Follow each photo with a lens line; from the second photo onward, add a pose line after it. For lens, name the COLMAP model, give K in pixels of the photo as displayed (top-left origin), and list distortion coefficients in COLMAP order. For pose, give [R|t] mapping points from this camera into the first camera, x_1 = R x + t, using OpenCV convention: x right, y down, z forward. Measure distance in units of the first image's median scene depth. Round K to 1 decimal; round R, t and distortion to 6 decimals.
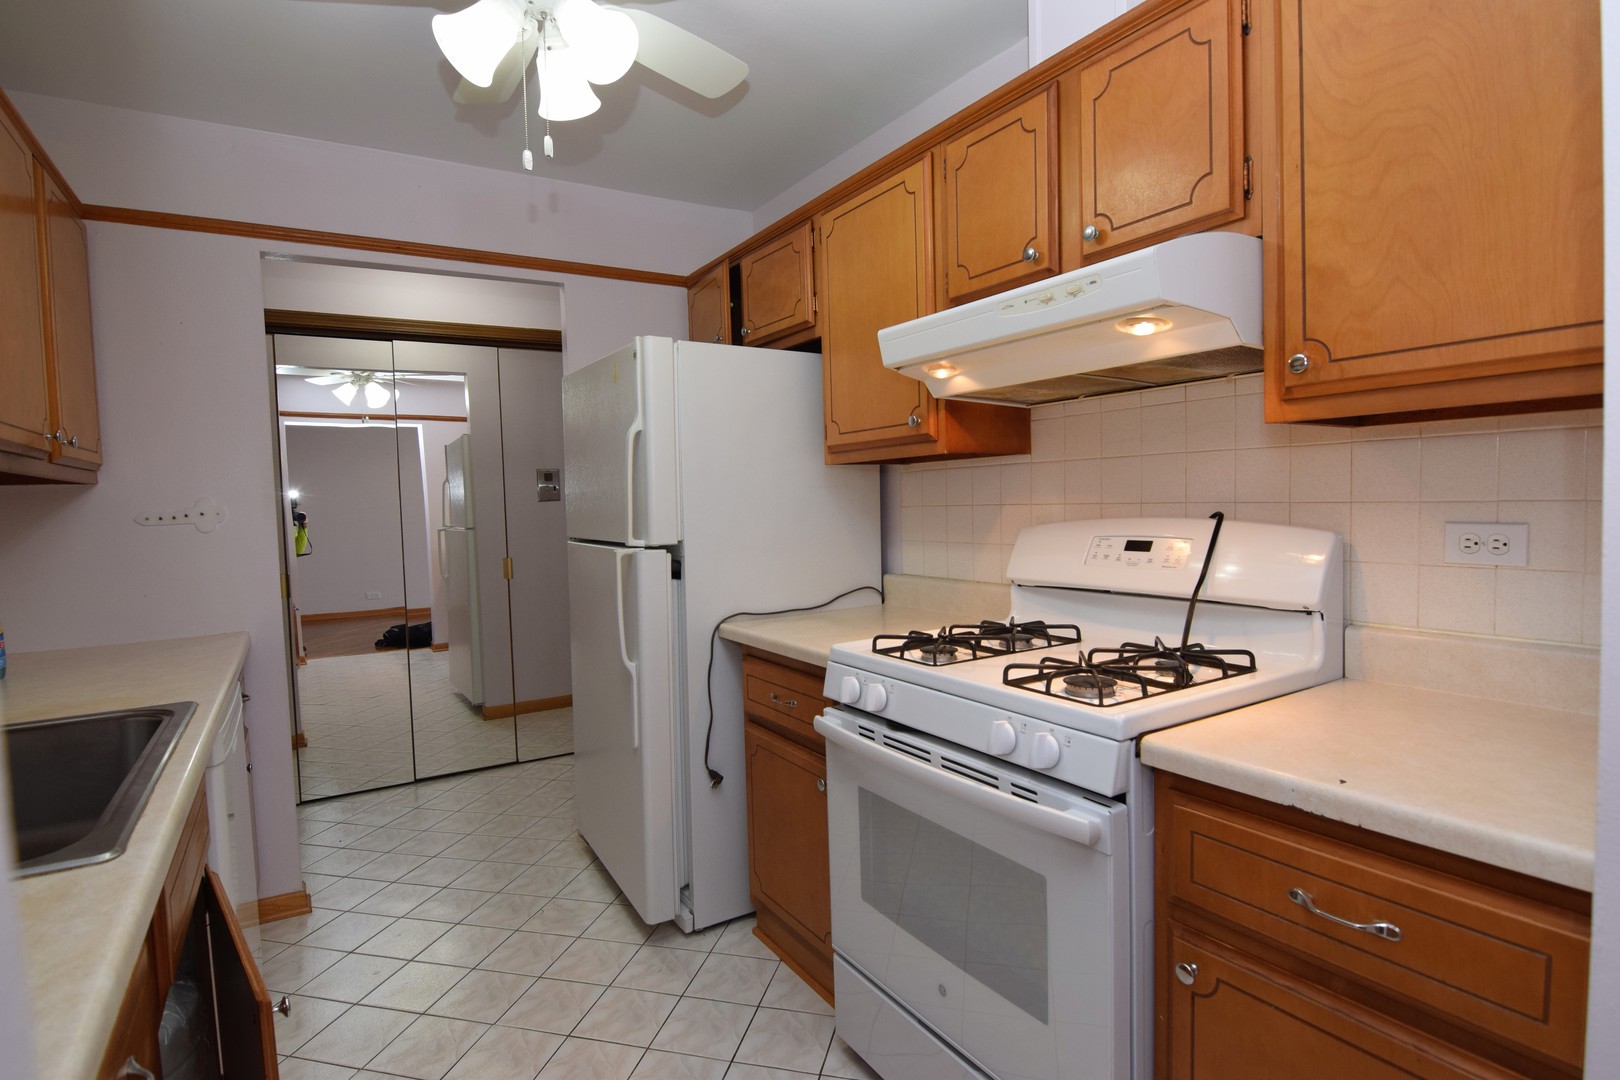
lens RADIAL K [[811.8, 0, 801.1], [0, 811.8, 542.6], [0, 0, 1]] dist [-0.025701, 0.000539]
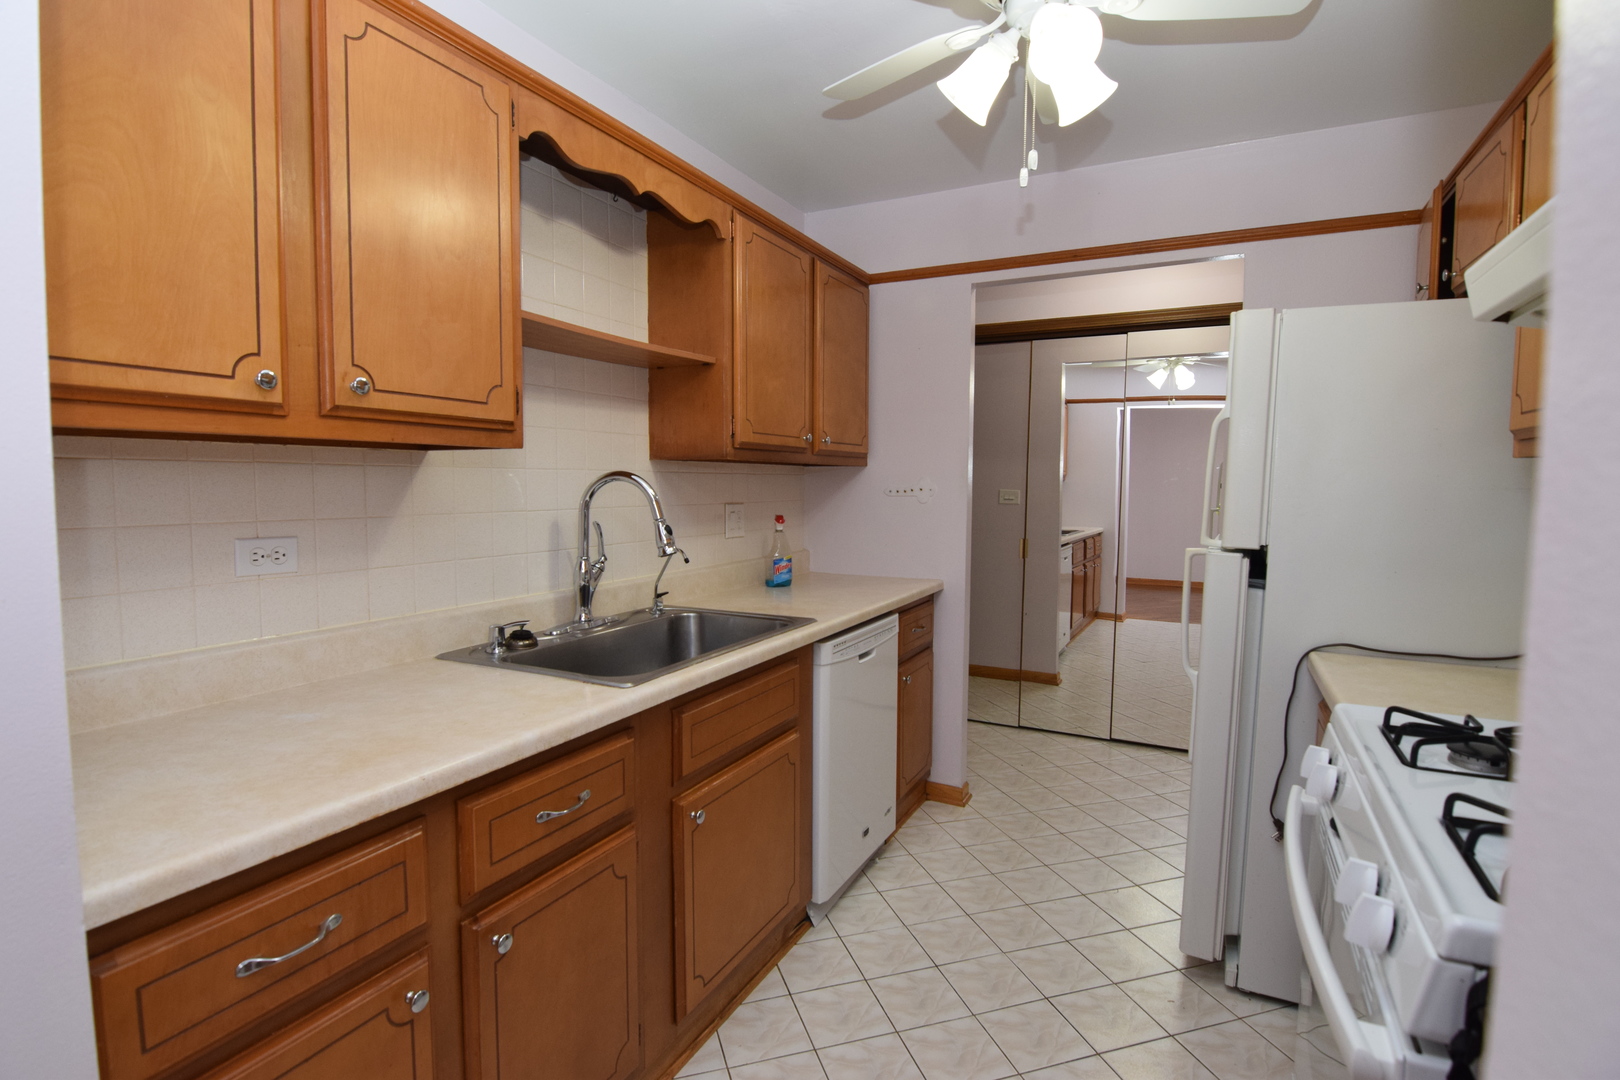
lens RADIAL K [[797.7, 0, 821.4], [0, 797.7, 544.7], [0, 0, 1]] dist [-0.021741, -0.001118]
pose [[0.512336, 0.102458, -0.852651, 0.328957], [-0.068616, 0.994567, 0.078281, -0.036605], [0.856039, 0.018399, 0.516583, 0.165136]]
